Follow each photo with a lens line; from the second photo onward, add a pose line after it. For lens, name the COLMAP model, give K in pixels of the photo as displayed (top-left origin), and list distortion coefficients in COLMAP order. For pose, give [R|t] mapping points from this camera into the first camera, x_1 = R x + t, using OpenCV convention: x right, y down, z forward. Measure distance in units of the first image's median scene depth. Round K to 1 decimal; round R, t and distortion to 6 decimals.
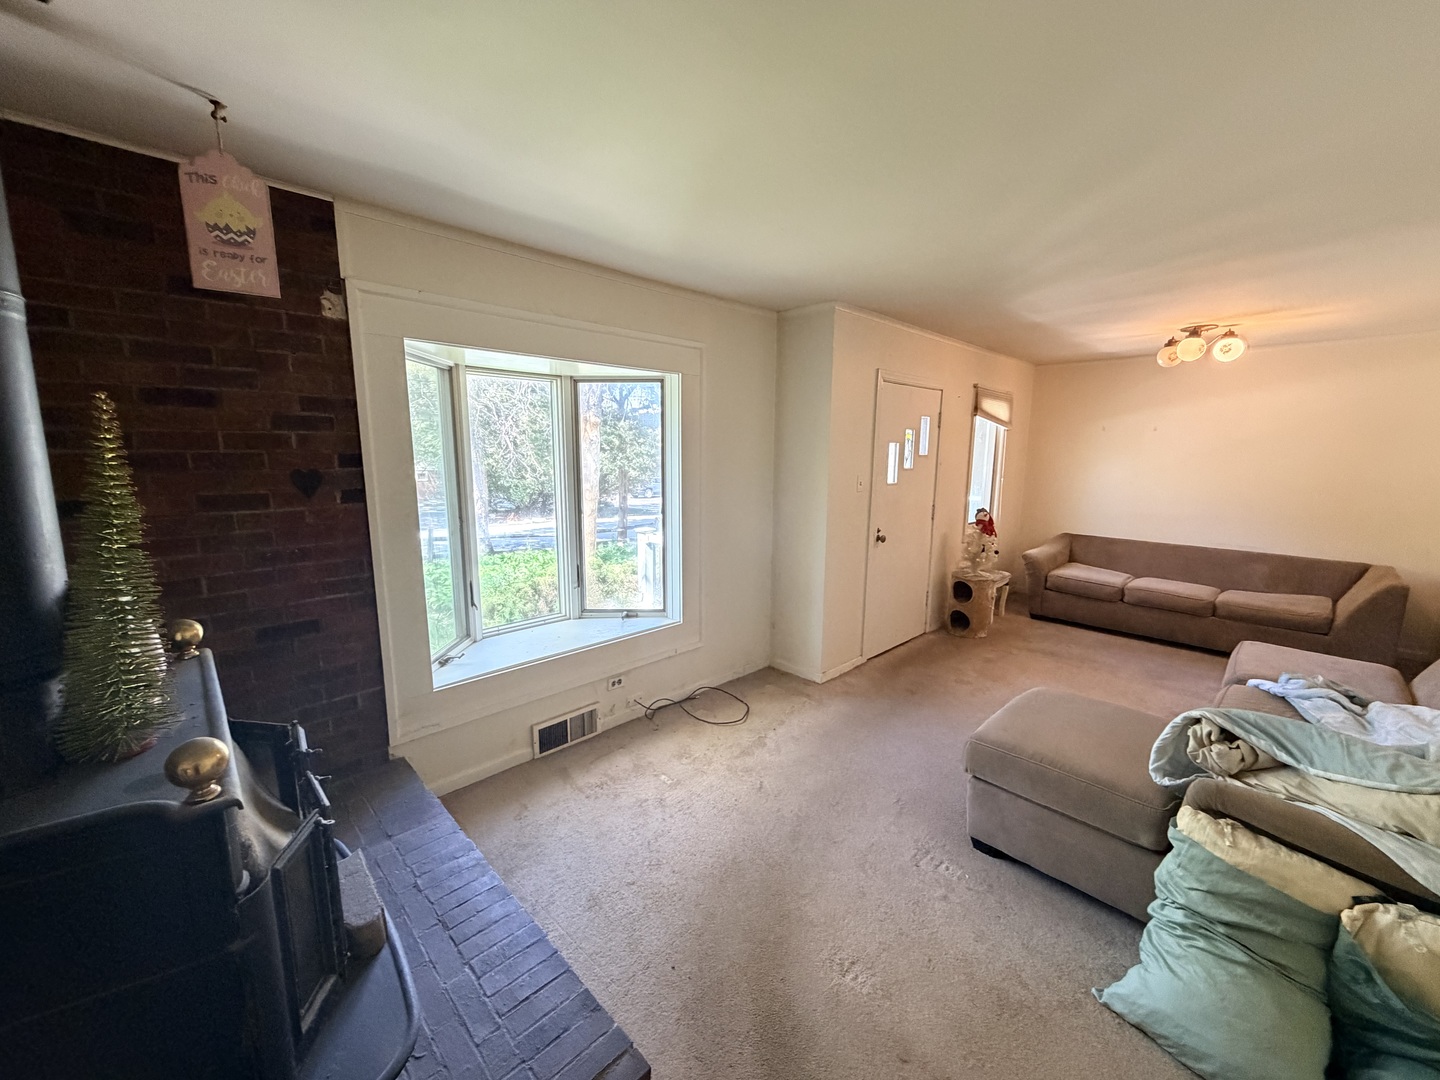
lens RADIAL K [[573.5, 0, 714.3], [0, 573.5, 543.3], [0, 0, 1]] dist [-0.000309, 0.000072]
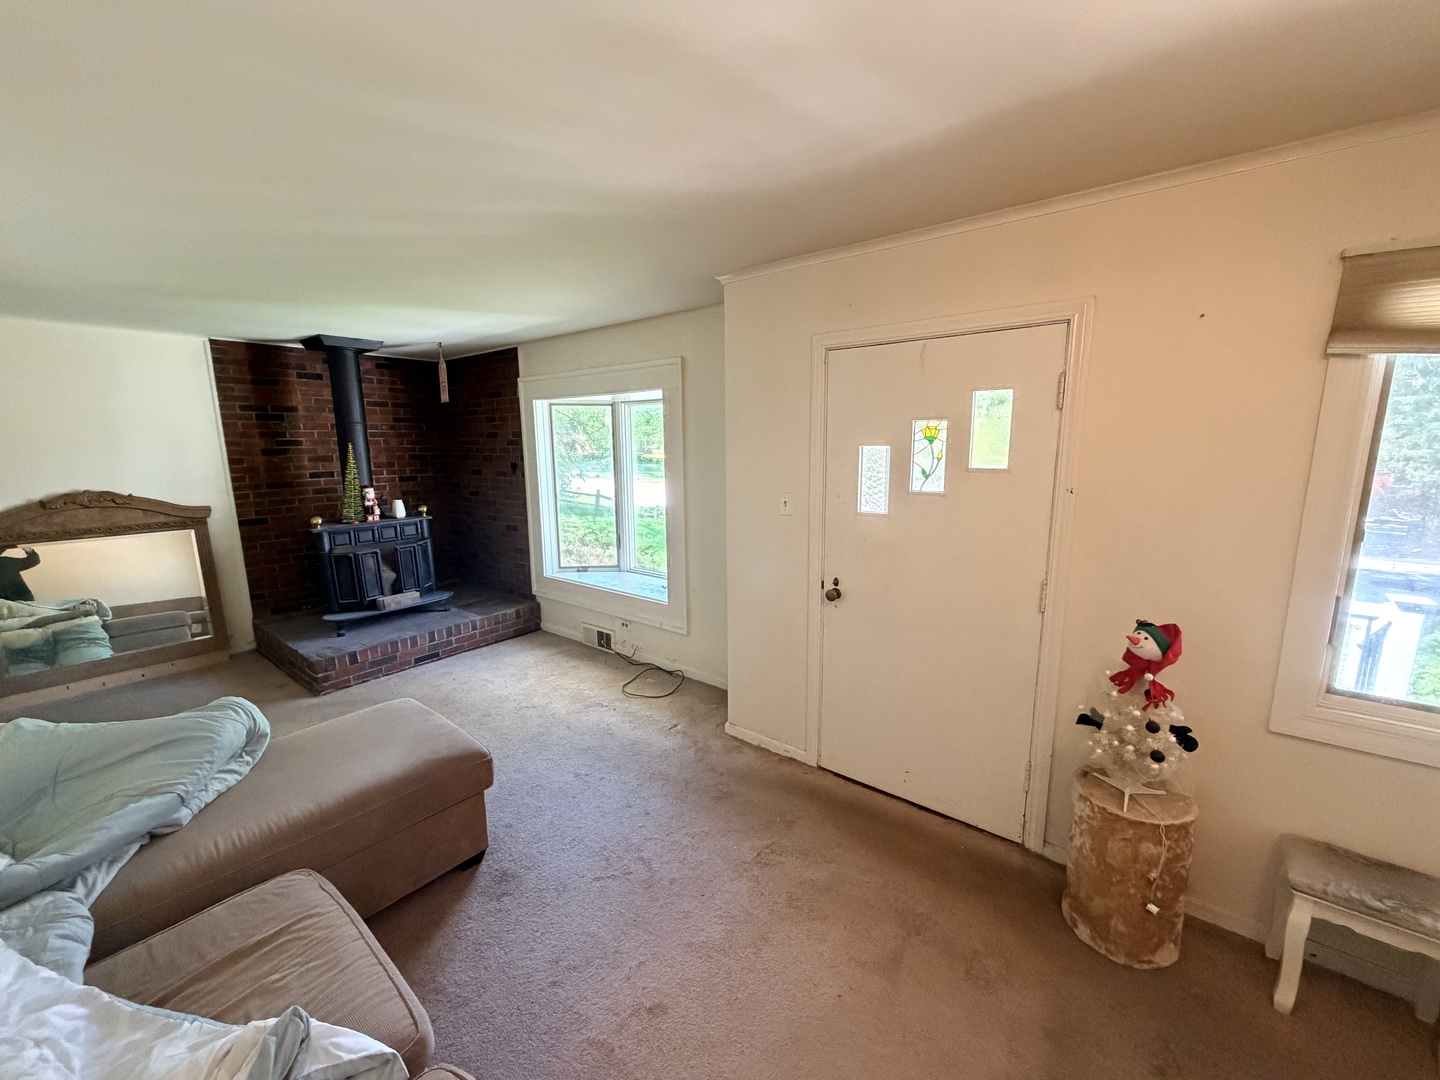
lens RADIAL K [[573.5, 0, 714.3], [0, 573.5, 543.3], [0, 0, 1]] dist [-0.000309, 0.000072]
pose [[0.115223, 0.166715, -0.979250, 1.153901], [-0.150485, 0.977367, 0.148688, -0.180954], [0.981875, 0.130231, 0.137703, 0.993666]]
